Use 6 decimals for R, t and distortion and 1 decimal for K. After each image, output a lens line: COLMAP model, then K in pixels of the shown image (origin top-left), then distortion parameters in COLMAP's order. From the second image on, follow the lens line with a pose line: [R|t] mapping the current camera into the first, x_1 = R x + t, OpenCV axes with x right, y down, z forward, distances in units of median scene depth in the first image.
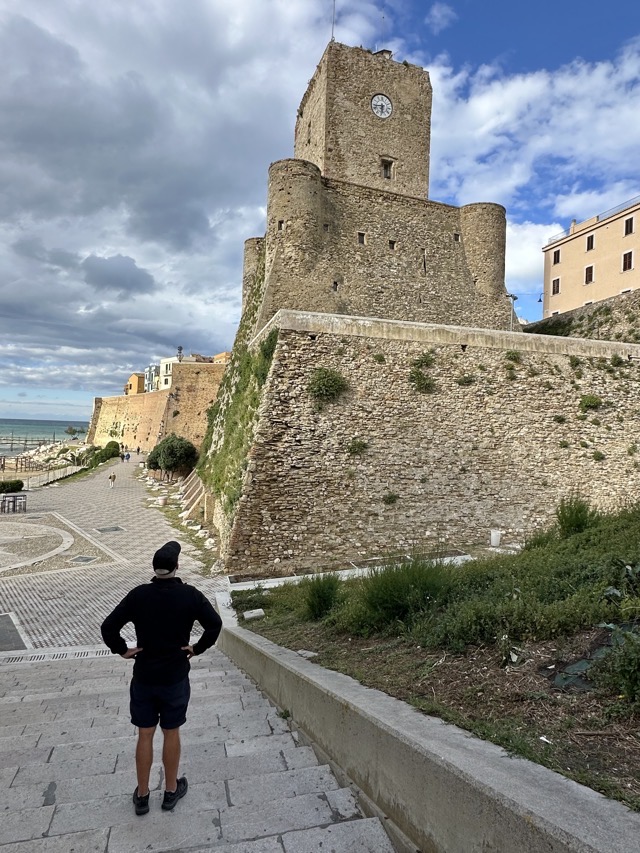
lens RADIAL K [[501.0, 0, 313.8], [0, 501.0, 422.3], [0, 0, 1]] dist [-0.001550, -0.000083]
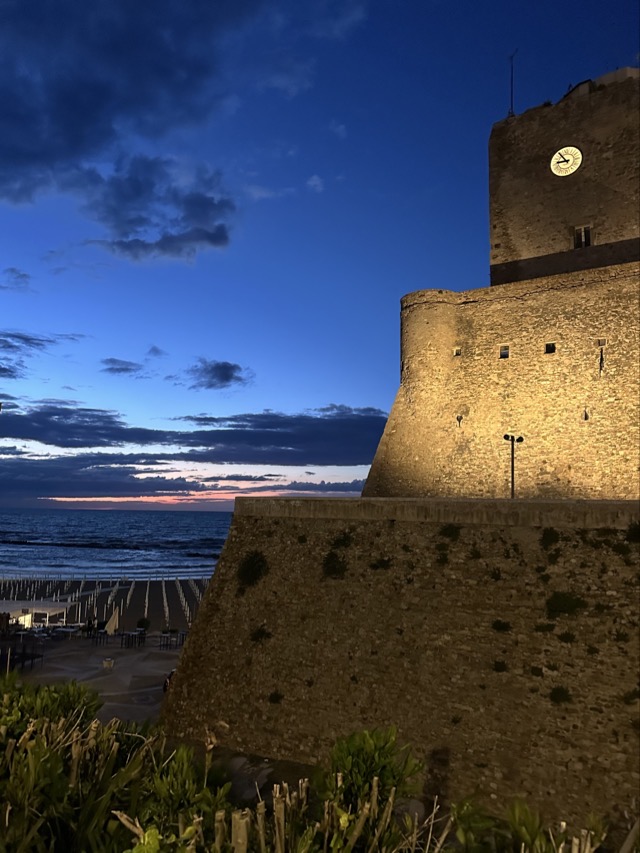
lens RADIAL K [[635.2, 0, 320.0], [0, 635.2, 426.5], [0, 0, 1]] dist [0.139223, -0.224005]
pose [[0.616008, -0.128003, -0.777271, 1.004250], [0.010680, 0.987976, -0.154239, -0.135568], [0.787668, 0.086711, 0.609968, 0.225263]]
